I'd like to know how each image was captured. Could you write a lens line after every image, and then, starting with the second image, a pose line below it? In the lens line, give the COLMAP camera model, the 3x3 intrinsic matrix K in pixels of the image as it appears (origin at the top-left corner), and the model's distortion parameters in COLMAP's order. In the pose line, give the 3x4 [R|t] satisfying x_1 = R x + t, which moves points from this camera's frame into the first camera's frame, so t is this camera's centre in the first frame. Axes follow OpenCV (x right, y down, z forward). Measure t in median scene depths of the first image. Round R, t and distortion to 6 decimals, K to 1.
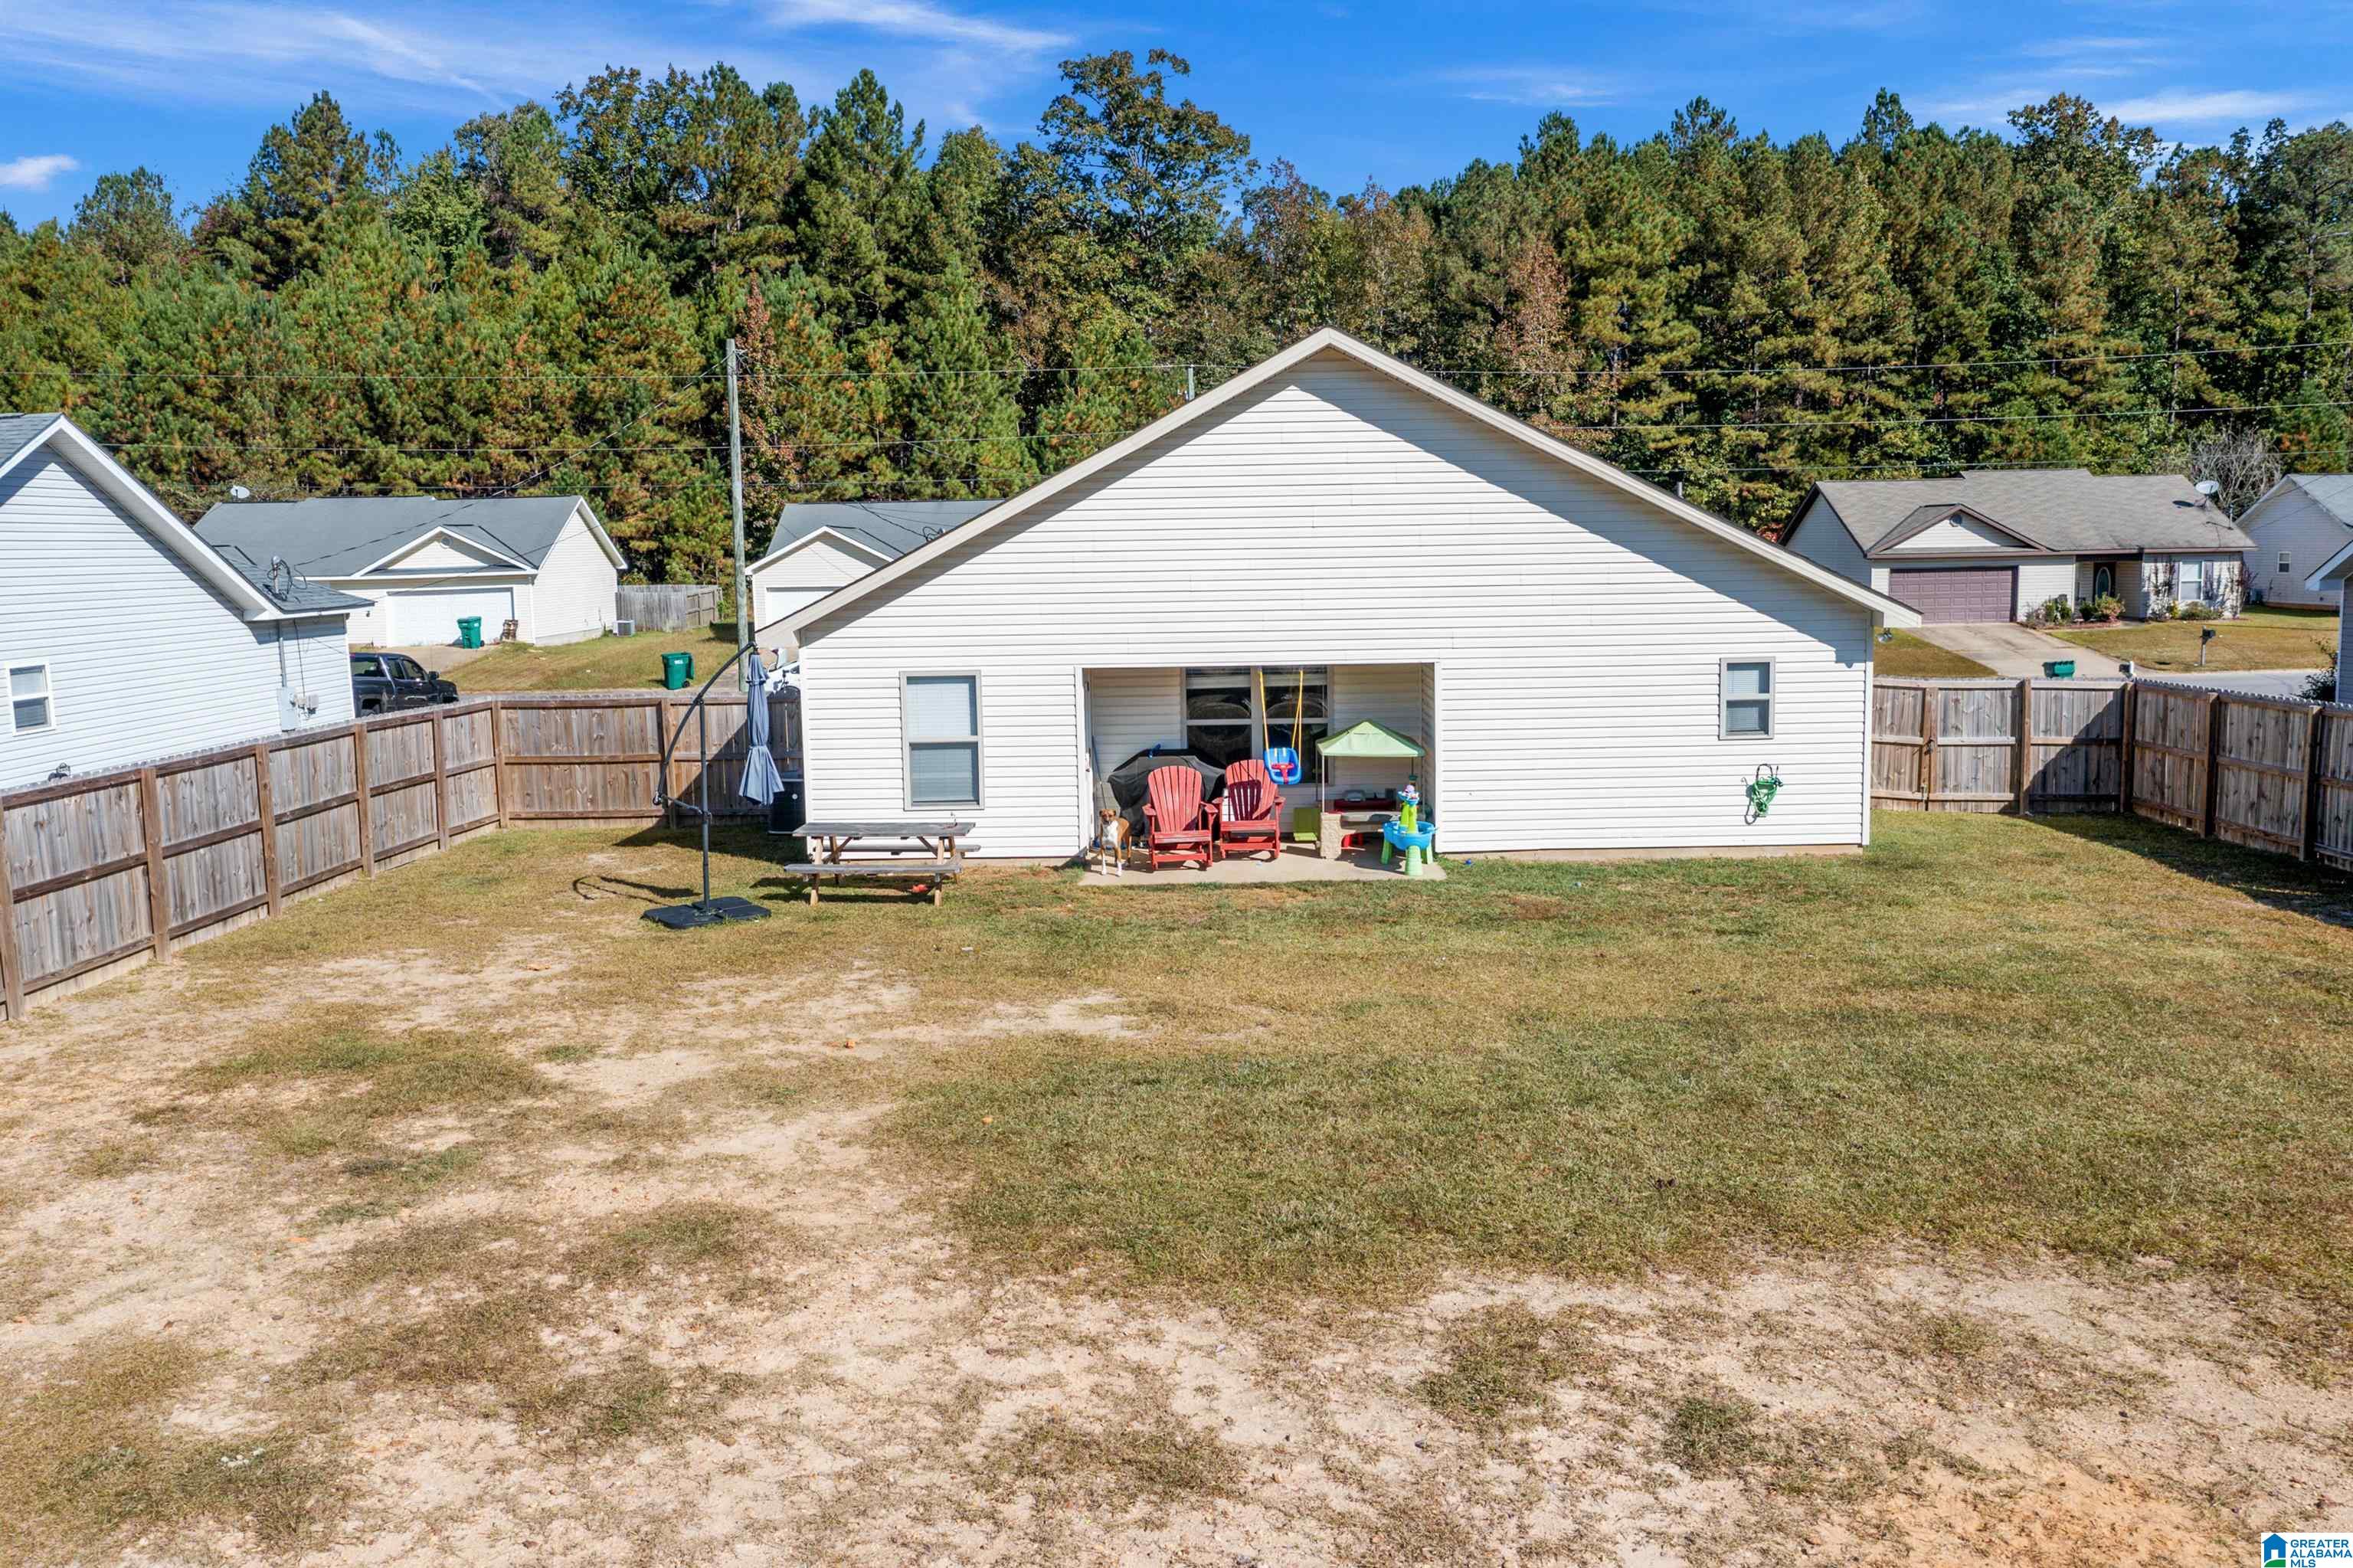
lens RADIAL K [[1865.7, 0, 1181.2], [0, 1865.7, 809.9], [0, 0, 1]] dist [-0.021145, -0.003103]
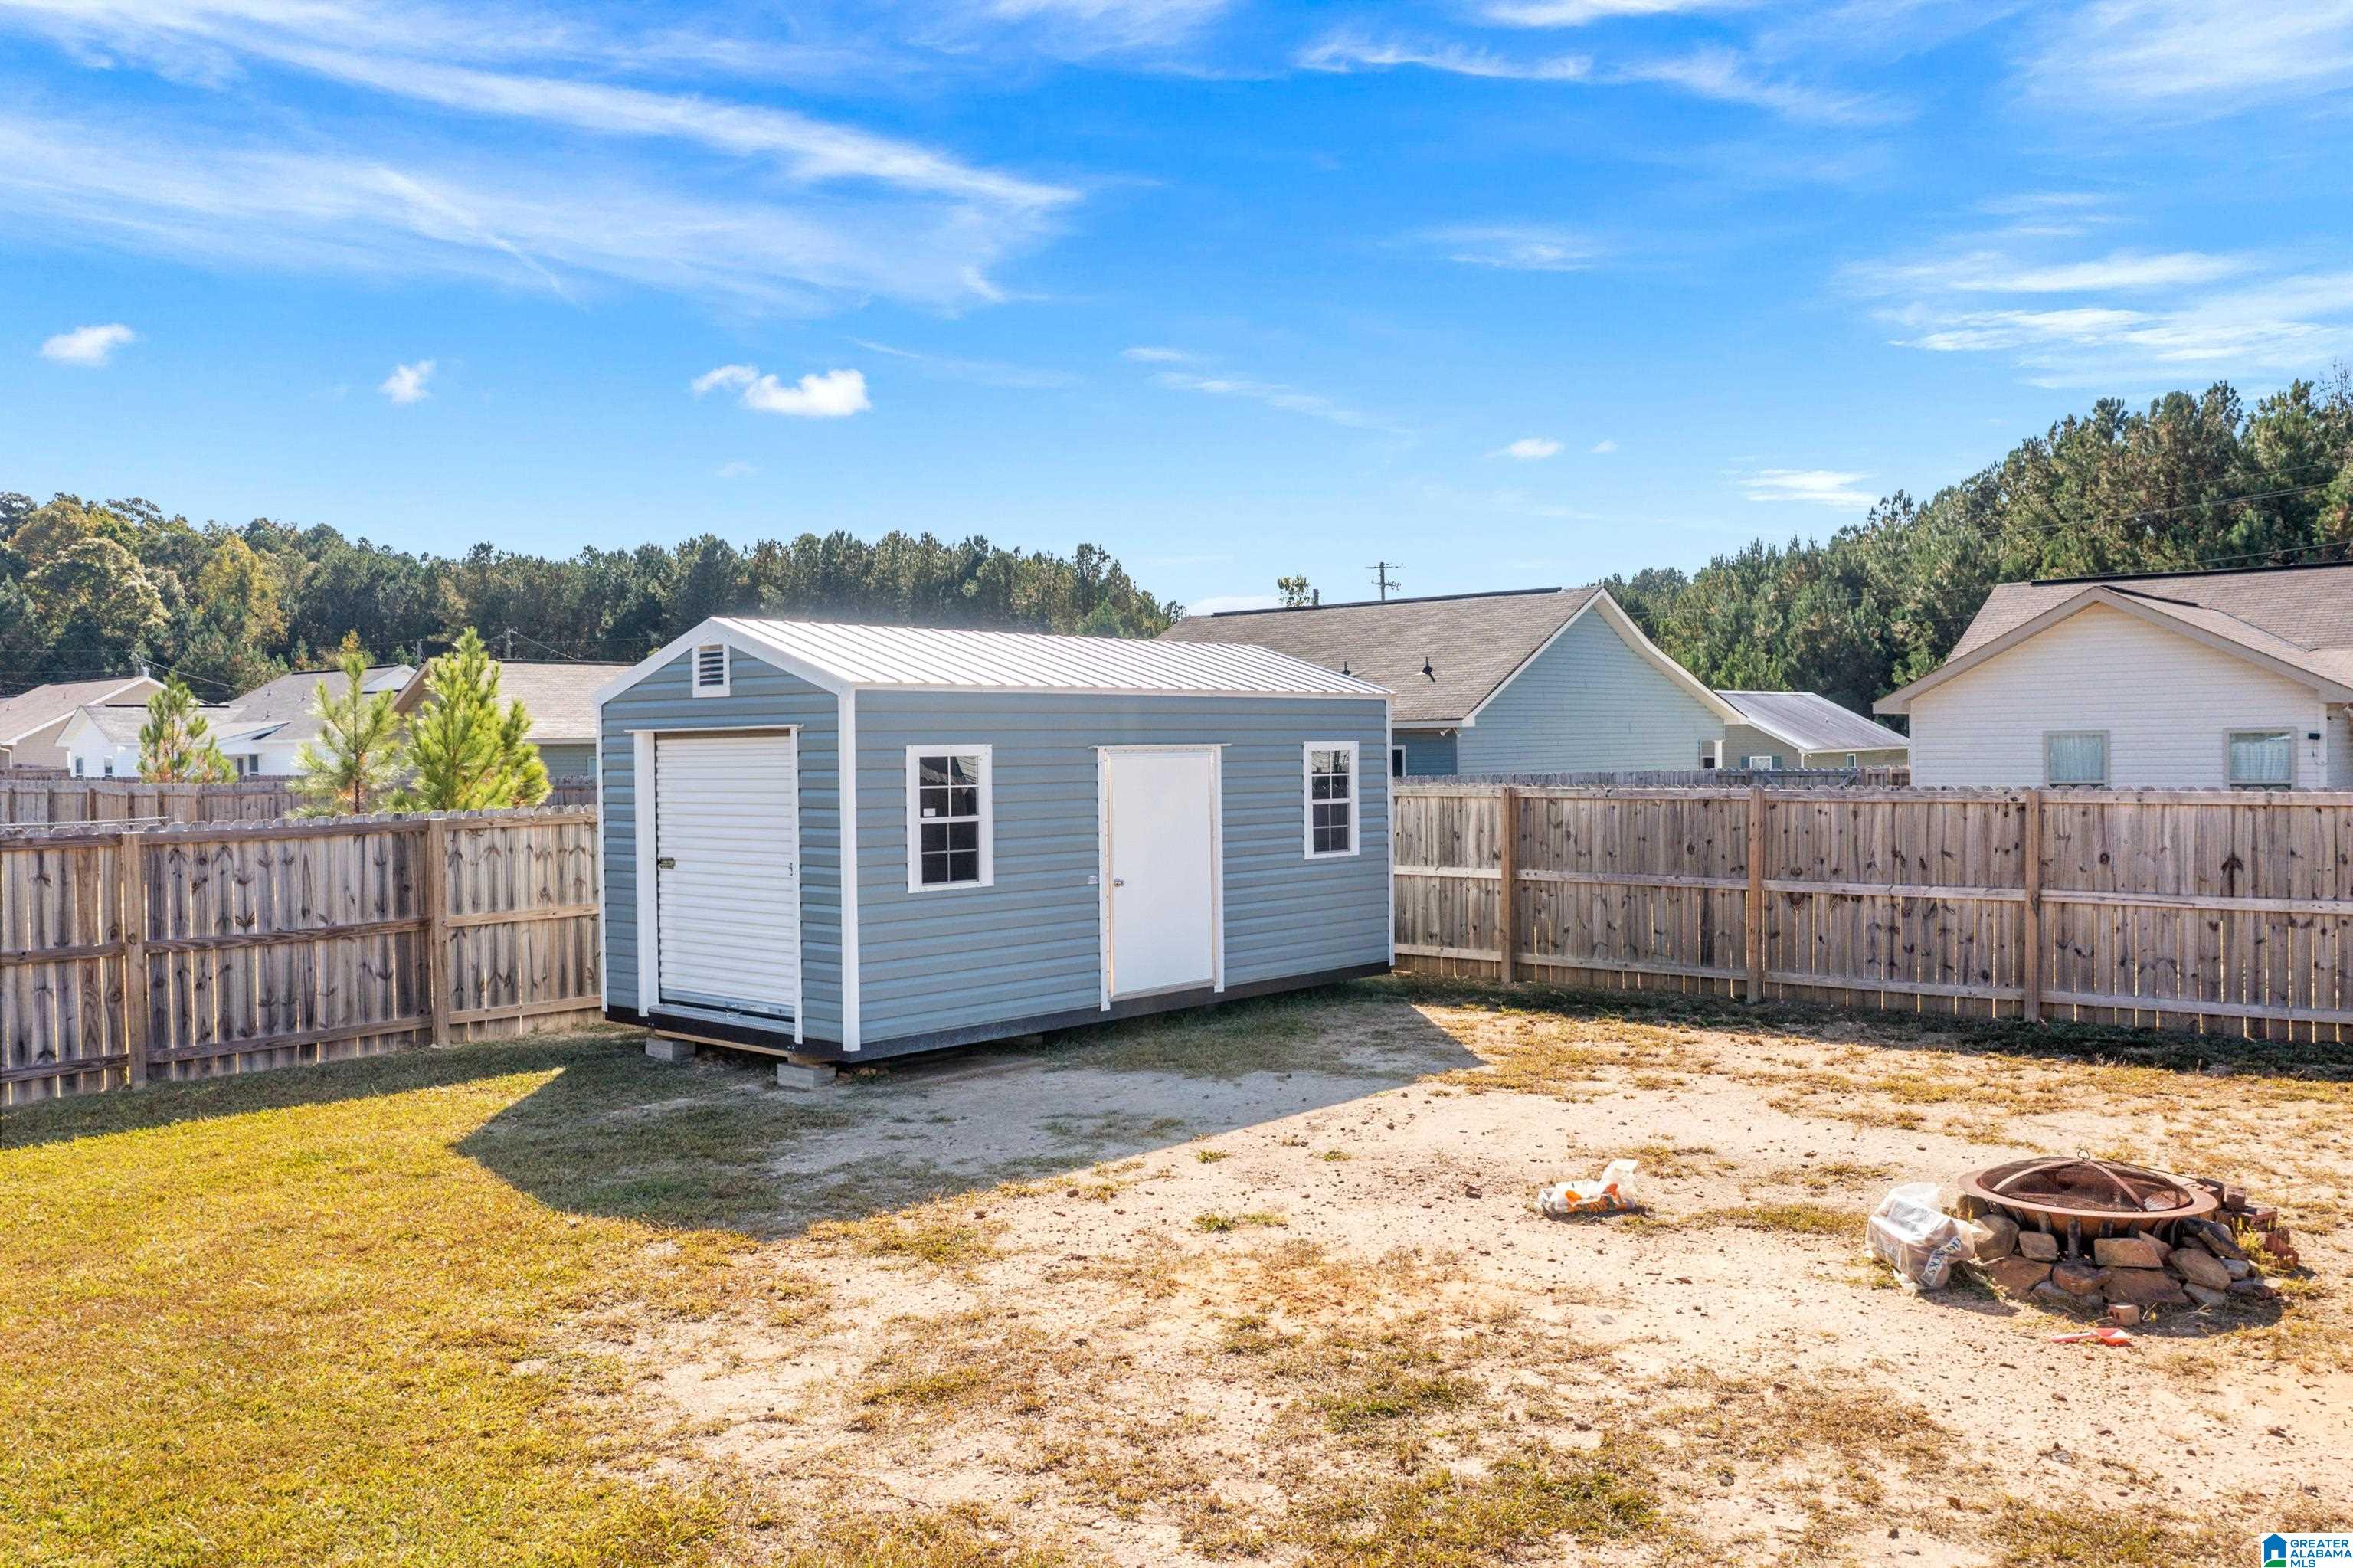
lens RADIAL K [[1865.7, 0, 1181.2], [0, 1865.7, 809.9], [0, 0, 1]] dist [-0.021145, -0.003103]
pose [[-0.770601, 0.010034, 0.637239, -0.055879], [0.118728, 0.984633, 0.128071, -0.014557], [-0.626161, 0.174350, -0.759950, 0.510222]]
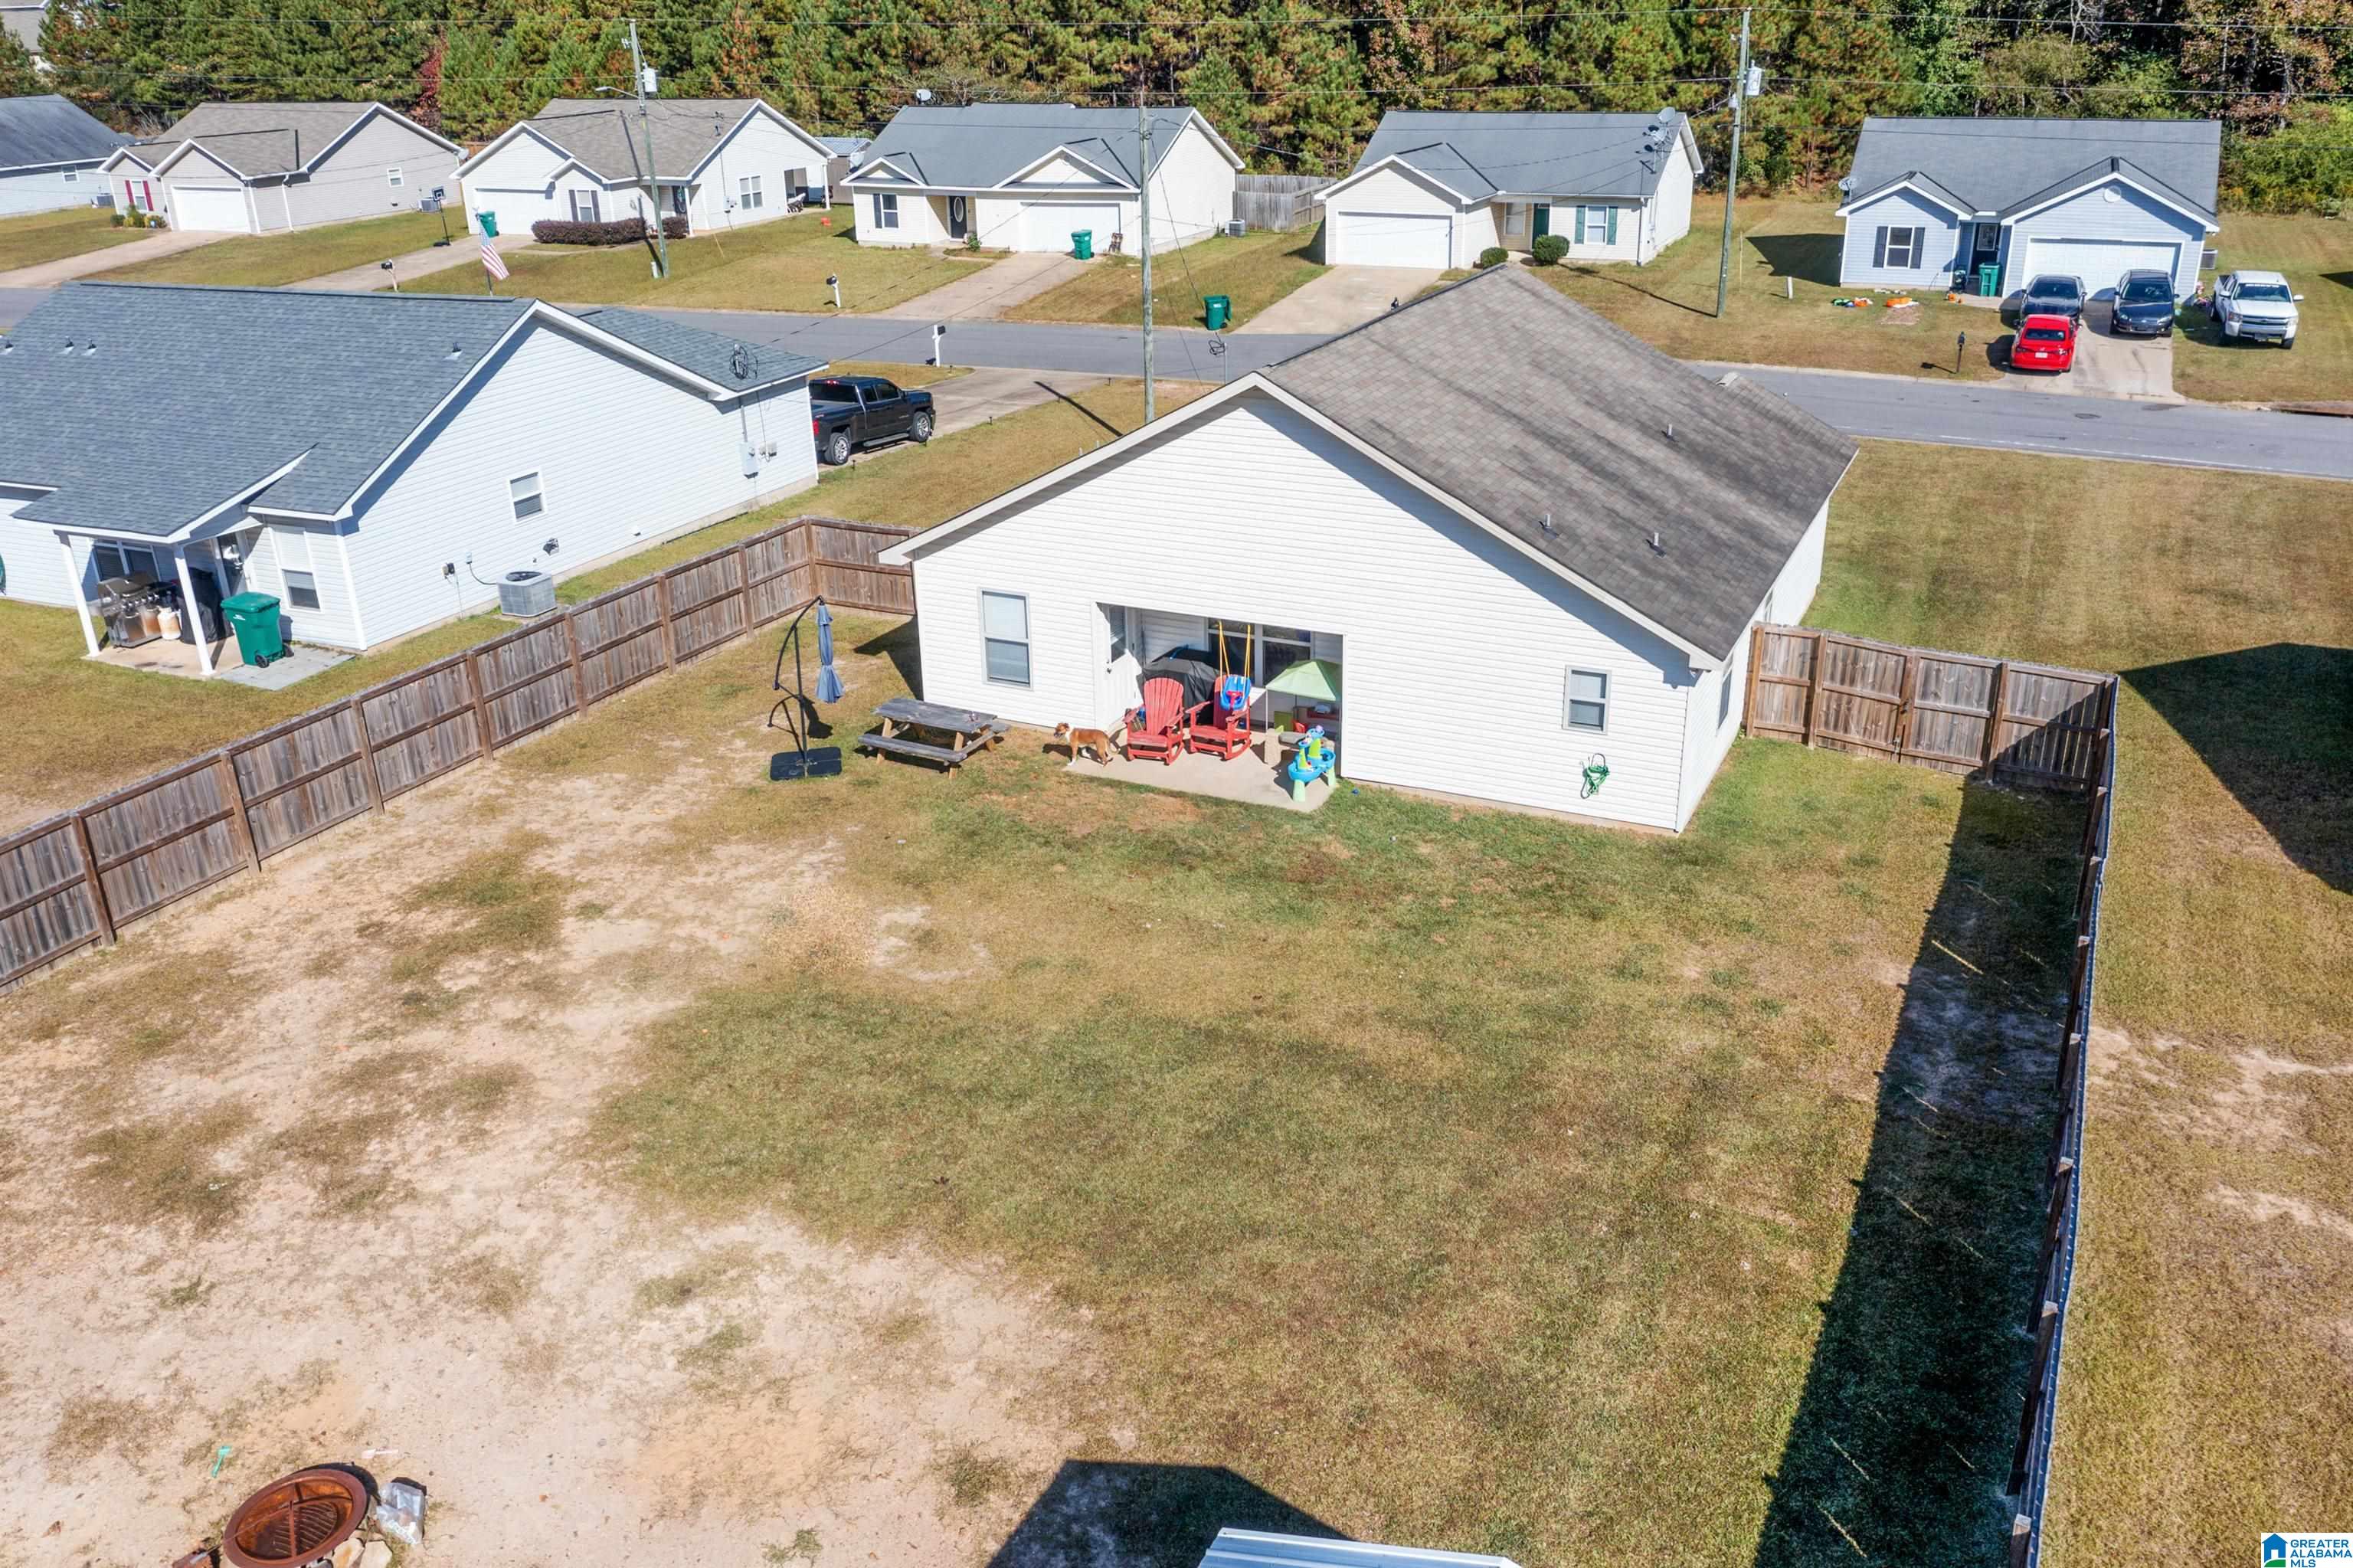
lens RADIAL K [[1886.4, 0, 1176.5], [0, 1886.4, 784.0], [0, 0, 1]] dist [-0.015264, 0.008725]
pose [[0.905183, 0.165337, -0.391545, 0.456627], [-0.054124, 0.958575, 0.279651, -0.276084], [0.421562, -0.231943, 0.876635, -0.152168]]
